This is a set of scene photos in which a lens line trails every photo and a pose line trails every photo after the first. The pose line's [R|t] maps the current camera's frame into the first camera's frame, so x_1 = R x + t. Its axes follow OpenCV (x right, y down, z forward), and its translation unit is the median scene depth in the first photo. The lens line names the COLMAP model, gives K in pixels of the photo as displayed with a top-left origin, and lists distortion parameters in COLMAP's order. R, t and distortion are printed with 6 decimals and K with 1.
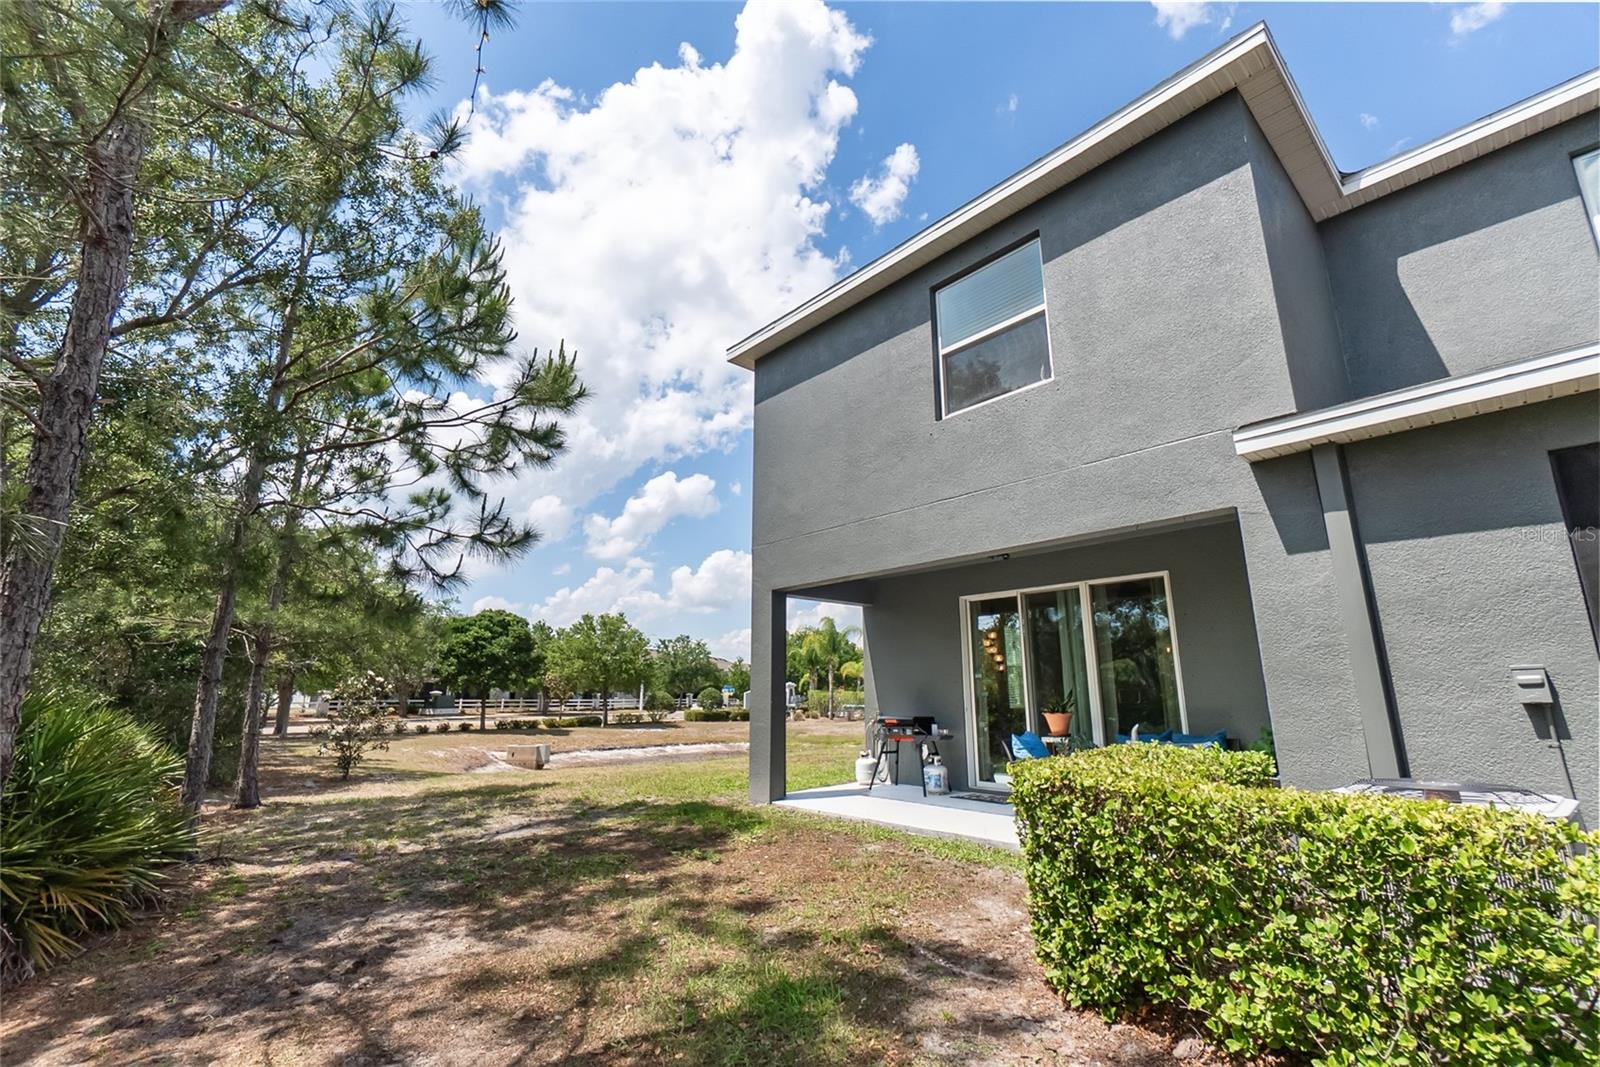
lens RADIAL K [[686.5, 0, 808.4], [0, 686.5, 530.0], [0, 0, 1]] dist [-0.004418, 0.000532]
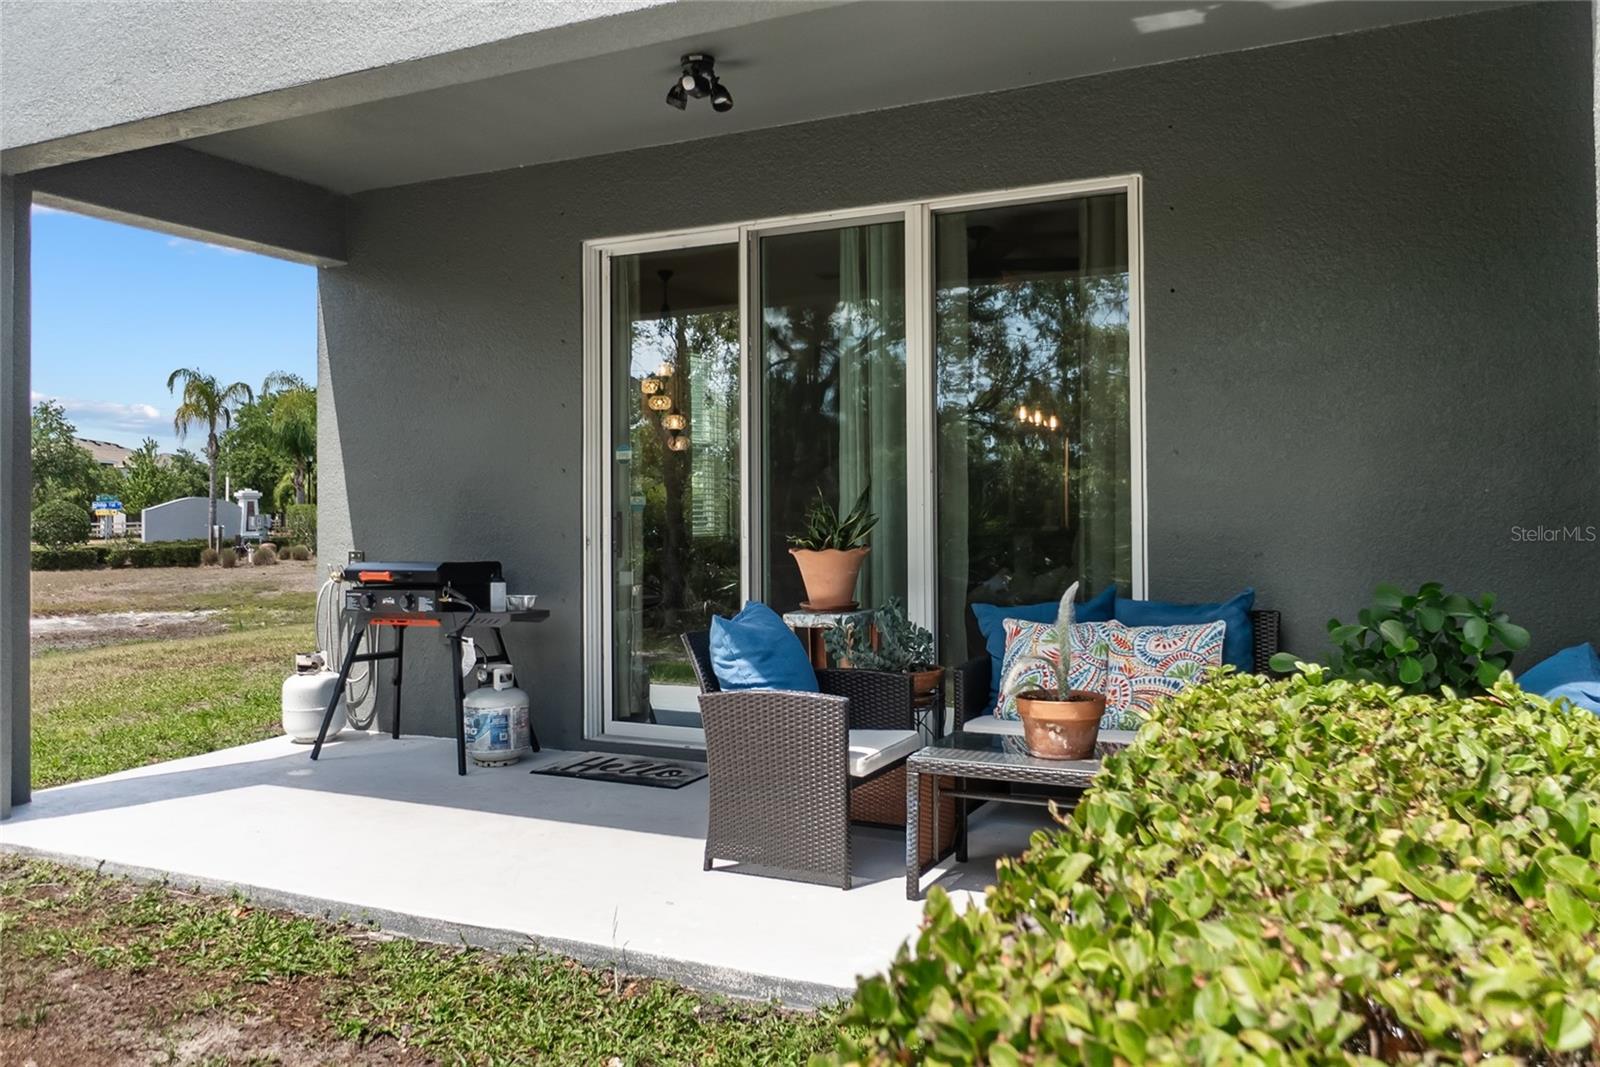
lens RADIAL K [[1241.1, 0, 802.7], [0, 1241.1, 530.5], [0, 0, 1]] dist [0.003672, -0.000041]
pose [[0.930027, -0.007132, 0.367423, 0.091461], [-0.083488, 0.969568, 0.230148, 0.090280], [-0.357883, -0.244719, 0.901129, 0.351308]]
